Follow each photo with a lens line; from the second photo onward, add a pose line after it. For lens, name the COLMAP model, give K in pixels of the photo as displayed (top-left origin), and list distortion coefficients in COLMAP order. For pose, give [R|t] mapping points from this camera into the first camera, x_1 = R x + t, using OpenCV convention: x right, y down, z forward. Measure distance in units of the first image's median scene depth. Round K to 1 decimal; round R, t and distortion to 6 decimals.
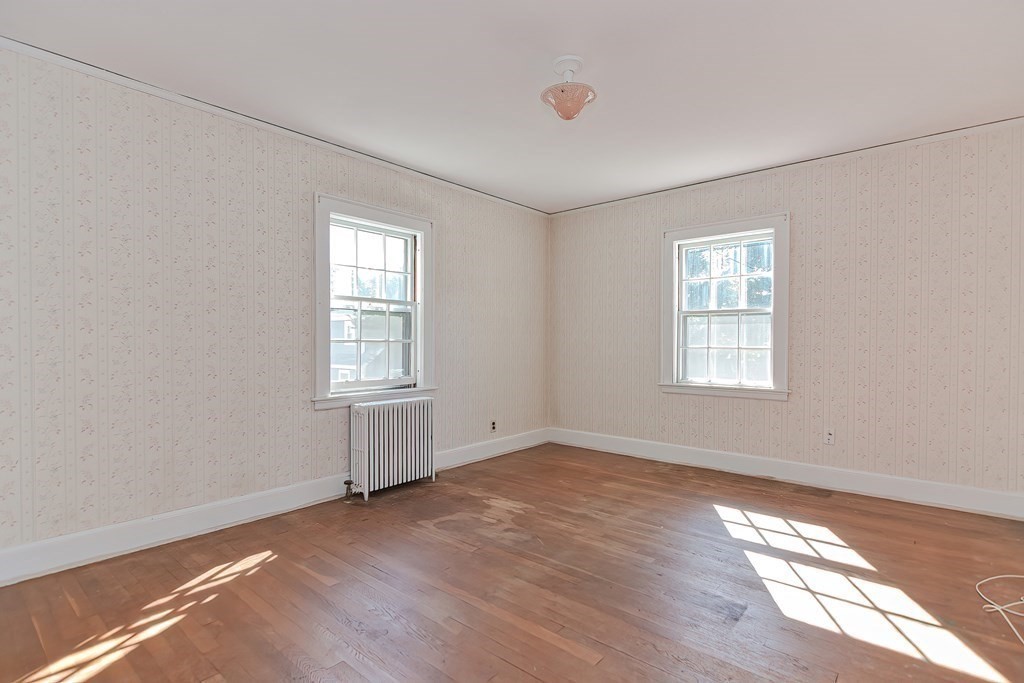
lens RADIAL K [[490.7, 0, 513.5], [0, 490.7, 346.8], [0, 0, 1]] dist [0.002501, 0.000357]
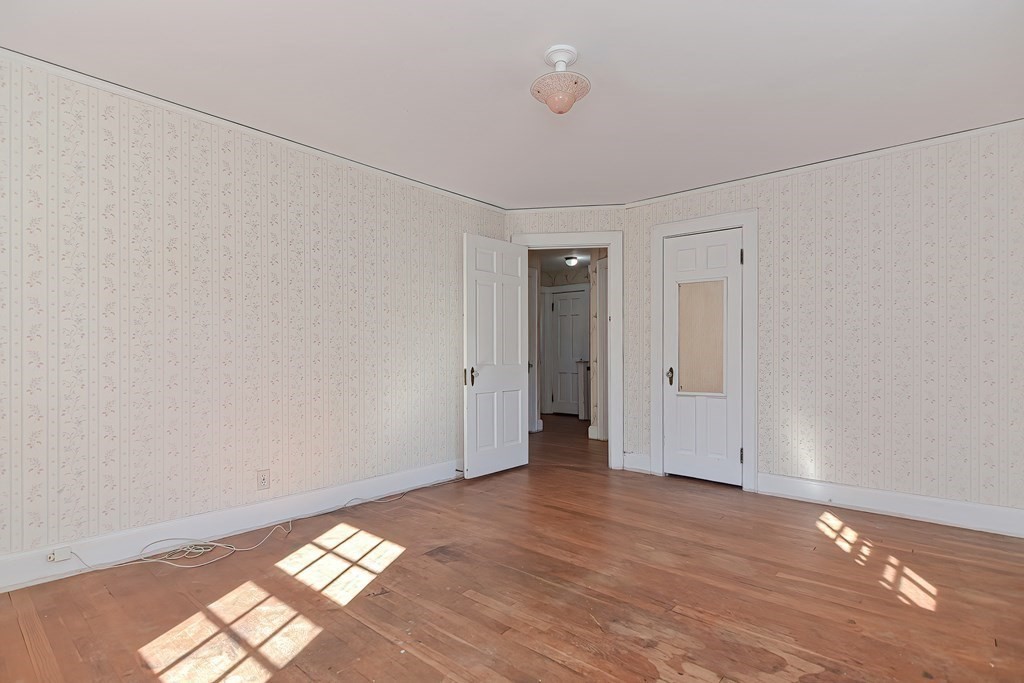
lens RADIAL K [[490.7, 0, 513.5], [0, 490.7, 346.8], [0, 0, 1]] dist [0.002501, 0.000357]
pose [[-0.999935, 0.004025, 0.010704, 0.189134], [0.004007, 0.999991, -0.001637, -0.015252], [-0.010711, -0.001594, -0.999941, 1.955787]]
